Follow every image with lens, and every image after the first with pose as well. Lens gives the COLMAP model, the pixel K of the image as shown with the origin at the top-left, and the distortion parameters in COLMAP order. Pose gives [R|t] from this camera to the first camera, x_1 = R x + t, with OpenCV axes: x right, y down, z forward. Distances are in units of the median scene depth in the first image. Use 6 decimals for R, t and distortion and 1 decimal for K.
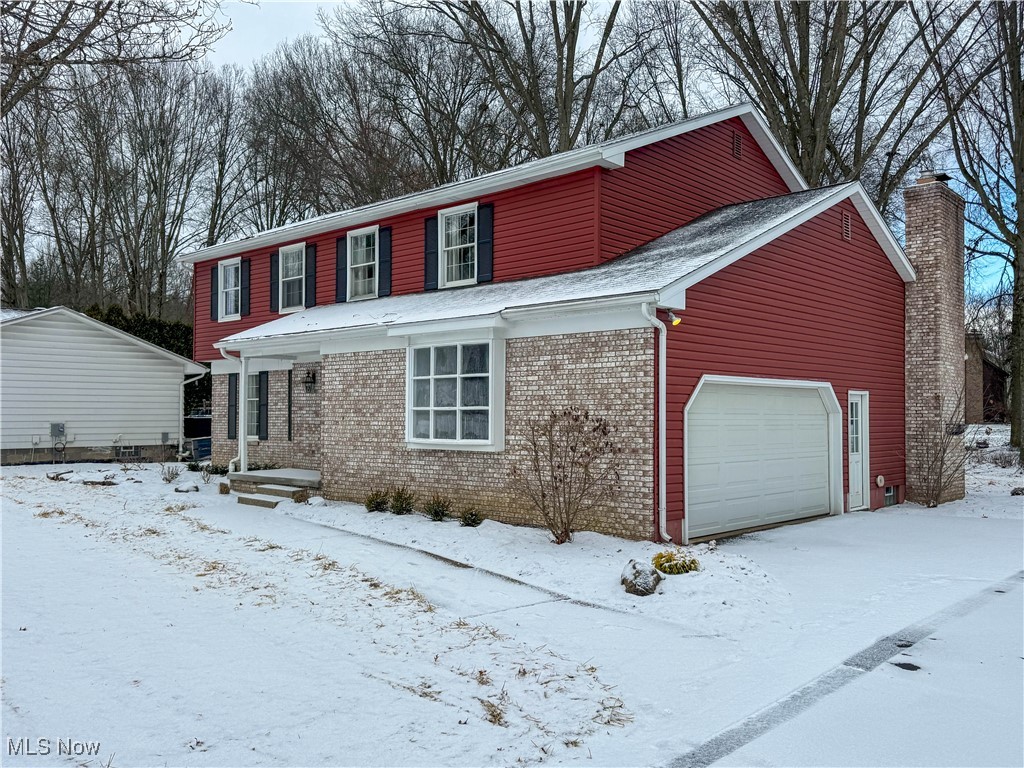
lens RADIAL K [[858.3, 0, 512.0], [0, 858.3, 389.2], [0, 0, 1]] dist [0.007281, 0.000072]
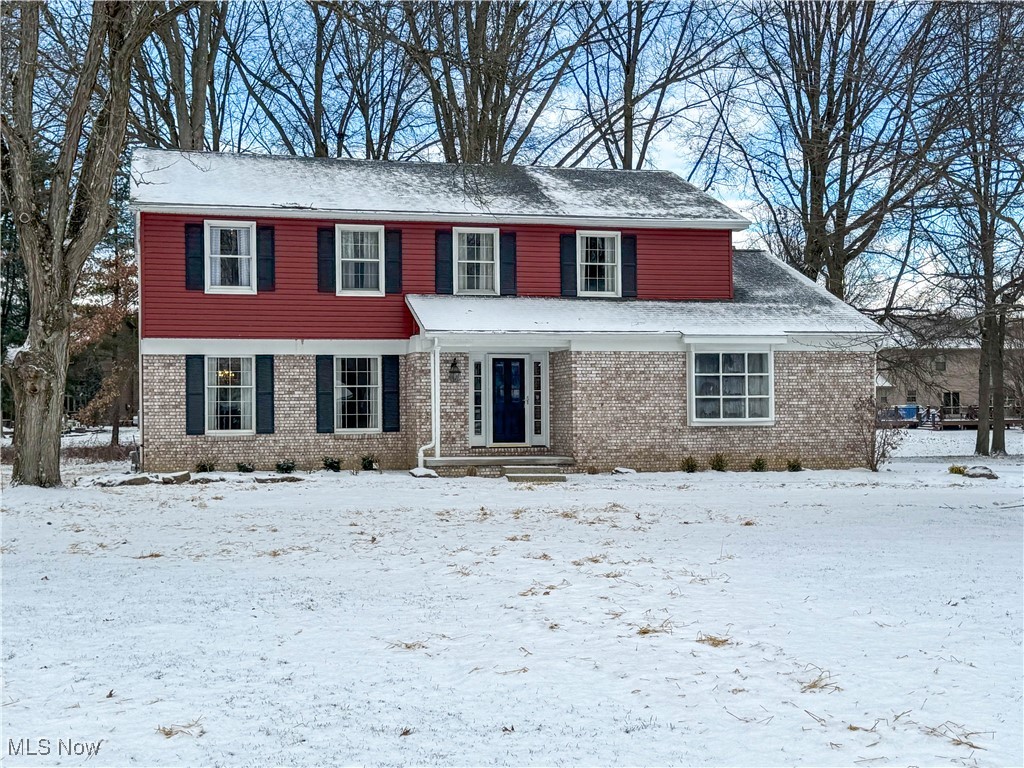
lens RADIAL K [[1301.3, 0, 511.2], [0, 1301.3, 384.6], [0, 0, 1]] dist [0.018245, 0.000000]
pose [[0.582043, 0.012946, 0.813055, -1.869749], [-0.017517, 0.999841, -0.003381, 0.014327], [-0.812970, -0.012274, 0.582177, 0.032145]]
